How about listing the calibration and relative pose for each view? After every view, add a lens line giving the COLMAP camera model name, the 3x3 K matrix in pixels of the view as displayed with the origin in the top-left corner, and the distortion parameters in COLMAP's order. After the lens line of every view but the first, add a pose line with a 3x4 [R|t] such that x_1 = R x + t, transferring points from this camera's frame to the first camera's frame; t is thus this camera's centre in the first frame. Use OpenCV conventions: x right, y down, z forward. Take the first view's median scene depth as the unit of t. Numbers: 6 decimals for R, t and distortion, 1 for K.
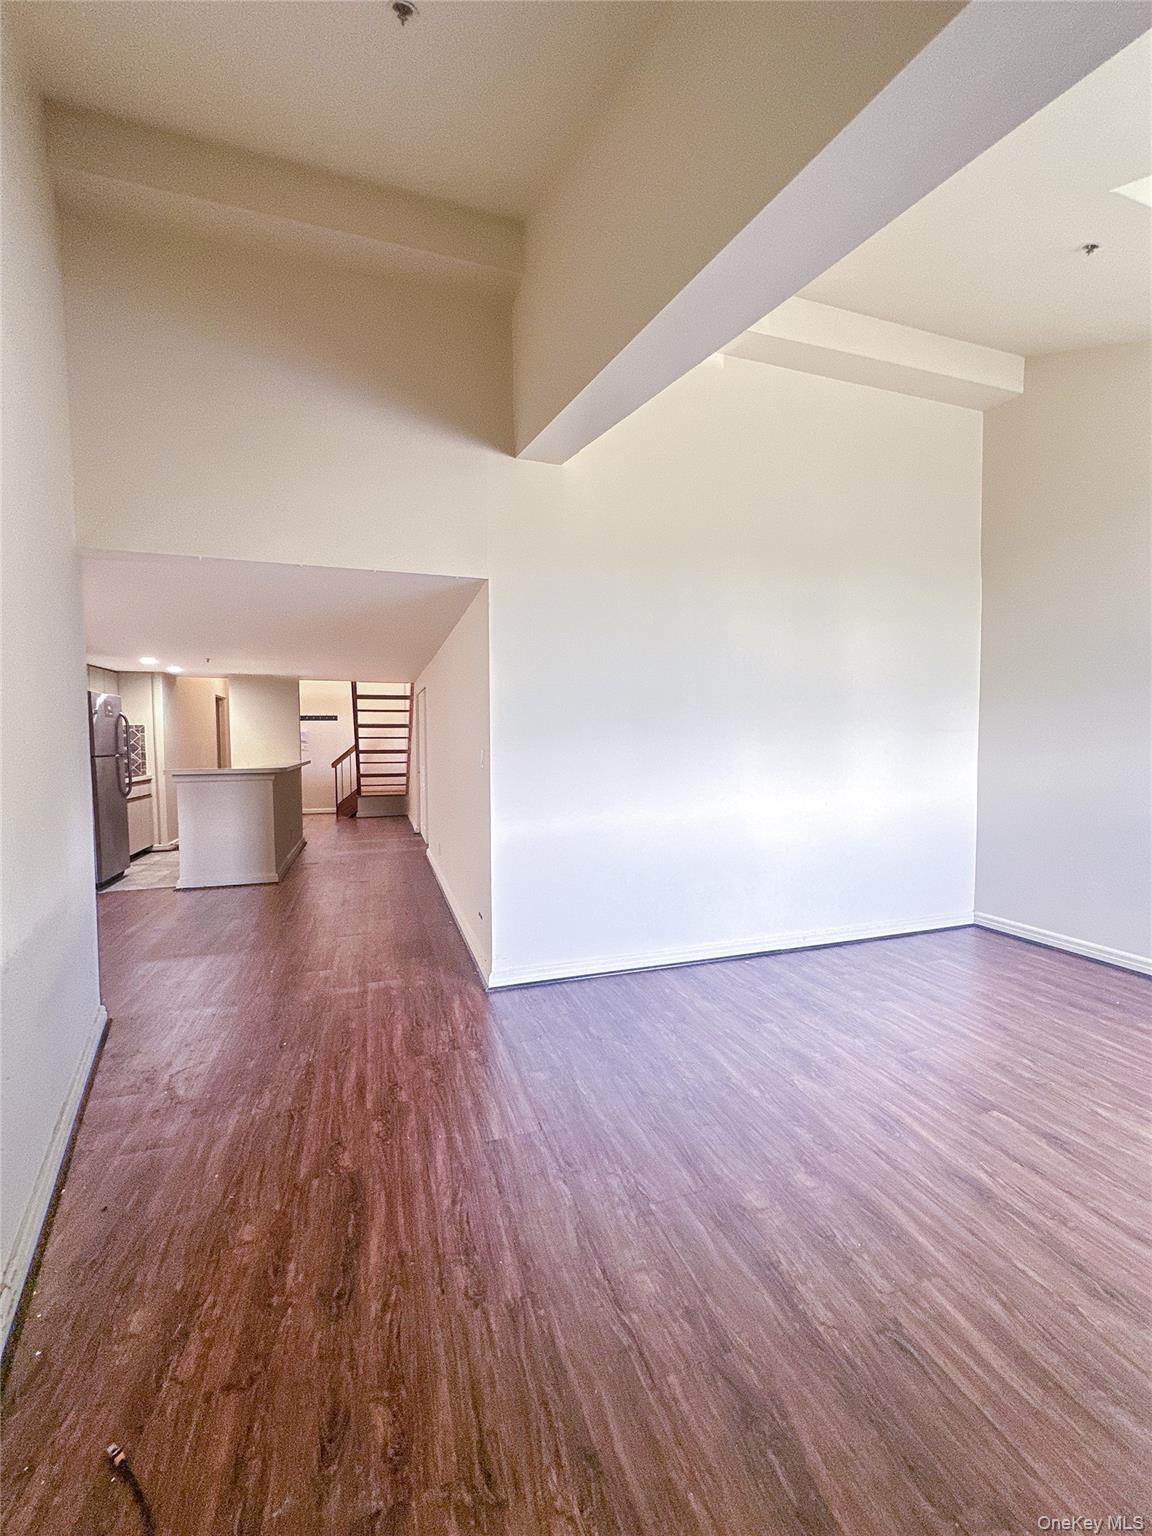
lens RADIAL K [[614.5, 0, 574.8], [0, 614.5, 769.6], [0, 0, 1]] dist [-0.003941, 0.000958]
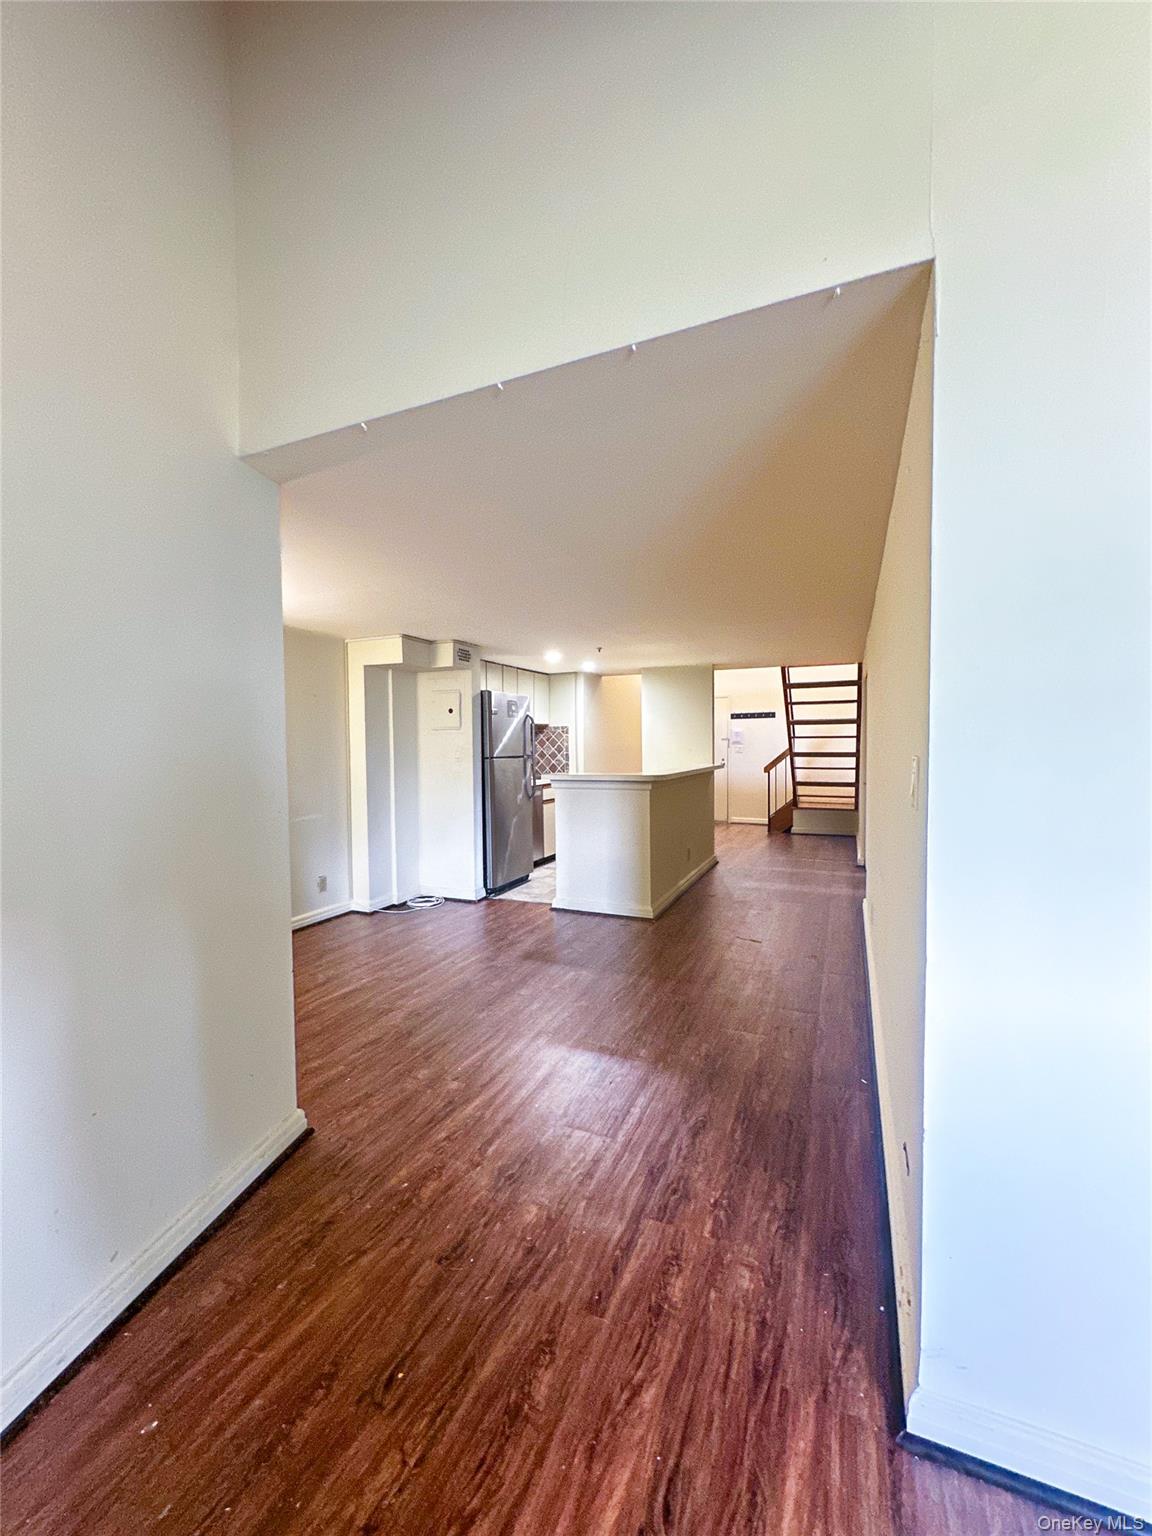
lens RADIAL K [[614.5, 0, 574.5], [0, 614.5, 769.1], [0, 0, 1]] dist [-0.003941, 0.000958]
pose [[0.740810, 0.025535, -0.671229, -0.031555], [-0.027793, 0.999587, 0.007353, -0.013179], [0.671140, 0.013208, 0.741213, 0.345006]]
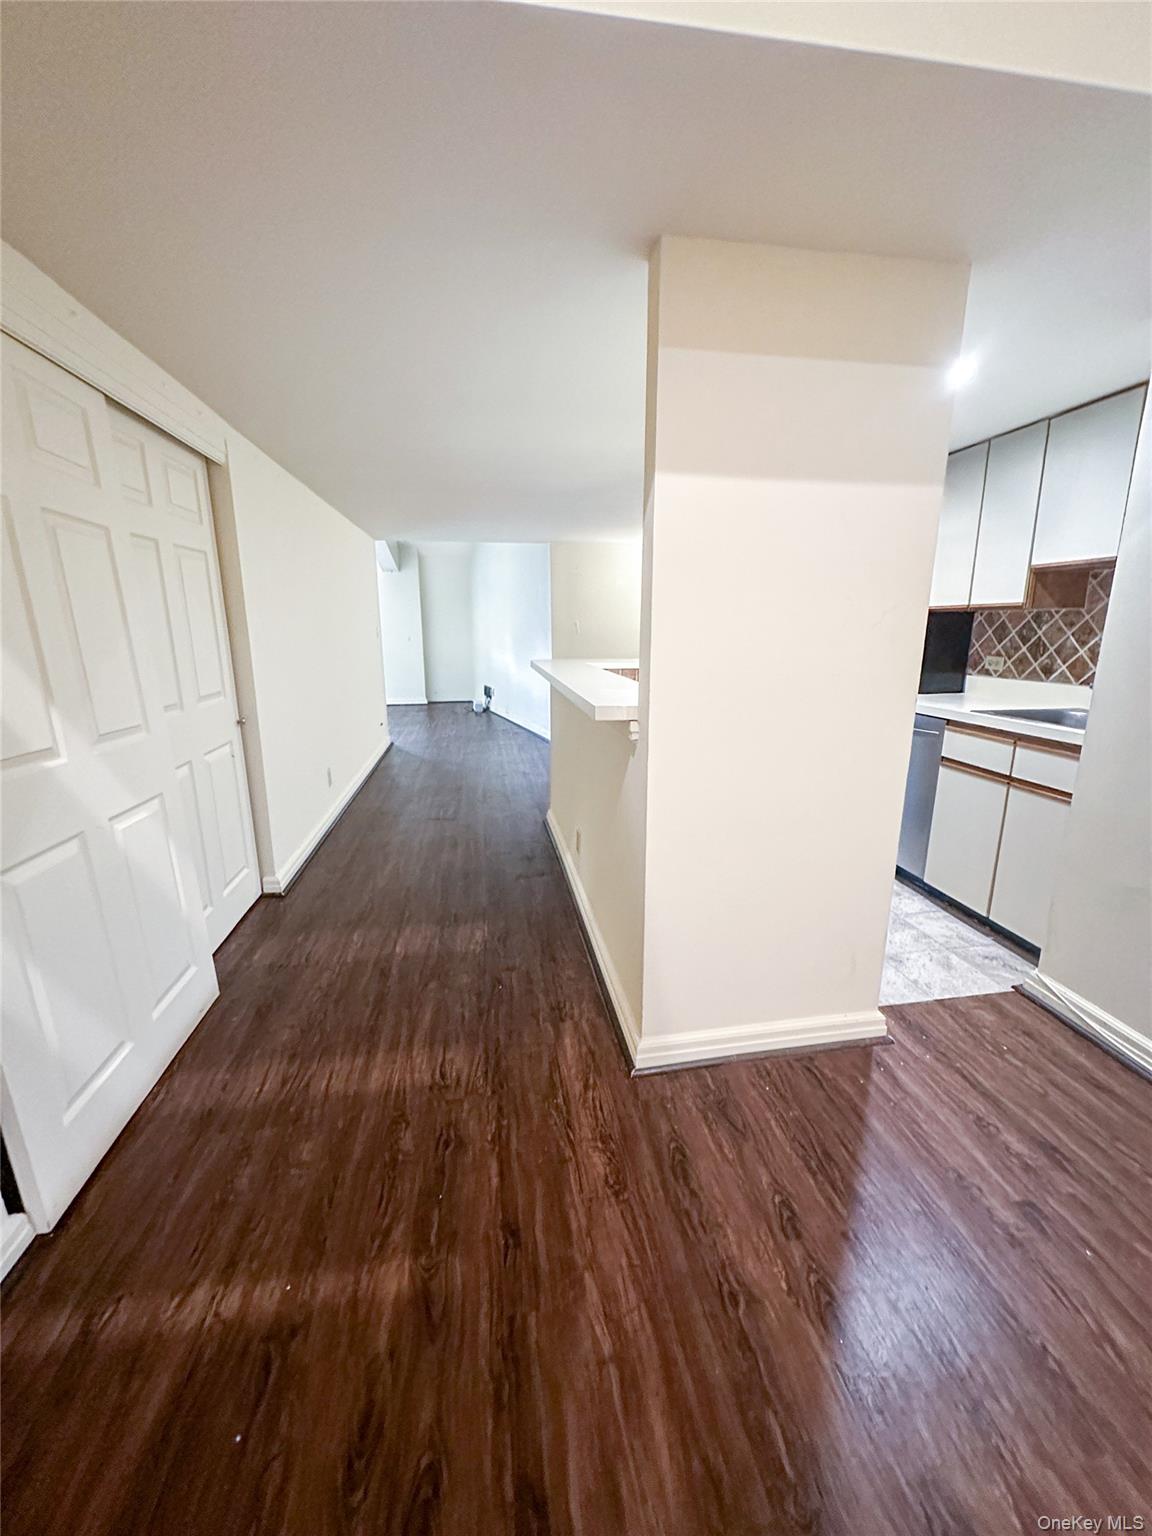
lens RADIAL K [[614.5, 0, 574.6], [0, 614.5, 772.6], [0, 0, 1]] dist [-0.003941, 0.000958]
pose [[-0.986233, -0.031868, 0.162261, -0.636385], [0.015306, 0.959450, 0.281463, -0.075620], [-0.164651, 0.280072, -0.945753, 1.682297]]
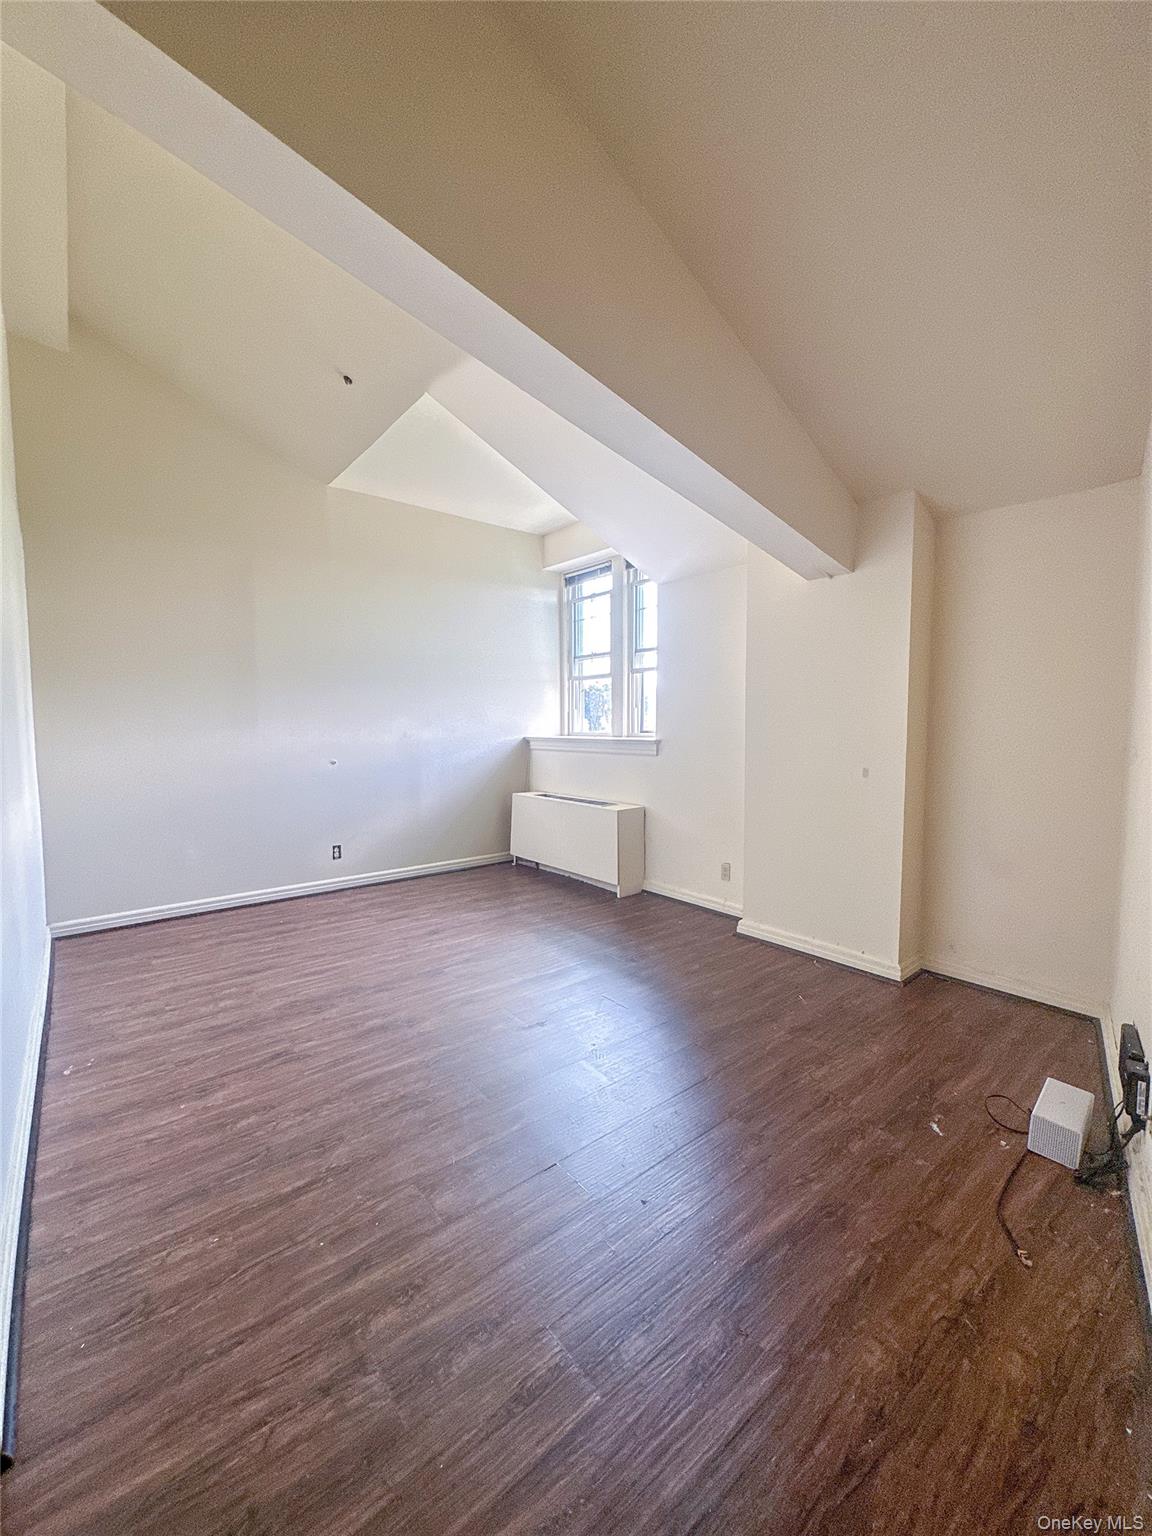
lens RADIAL K [[614.5, 0, 577.1], [0, 614.5, 772.7], [0, 0, 1]] dist [-0.003941, 0.000958]
pose [[-0.358746, -0.066112, 0.931091, -0.308783], [0.047224, 0.994926, 0.088840, -0.018154], [-0.932240, 0.075841, -0.353804, 0.451716]]
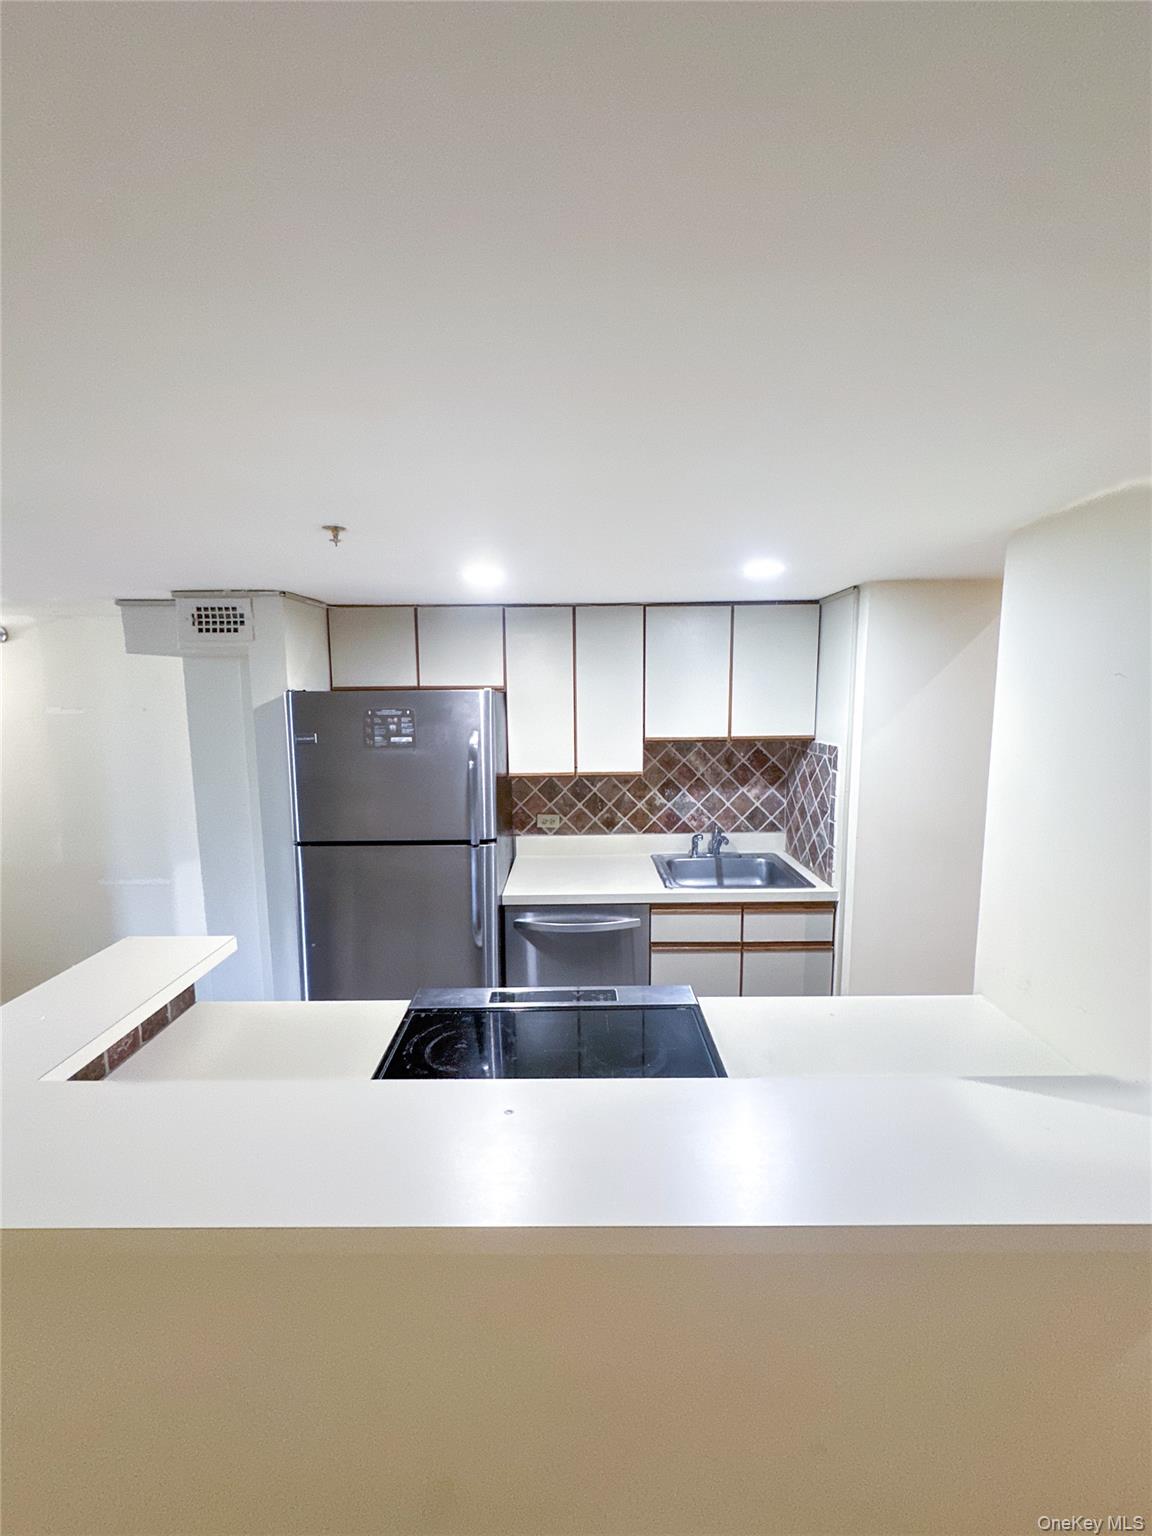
lens RADIAL K [[614.5, 0, 575.1], [0, 614.5, 765.2], [0, 0, 1]] dist [-0.003941, 0.000958]
pose [[-0.310343, 0.123415, -0.942579, -0.420668], [-0.038031, 0.989131, 0.142031, -0.135428], [0.949864, 0.079926, -0.302276, 1.234022]]
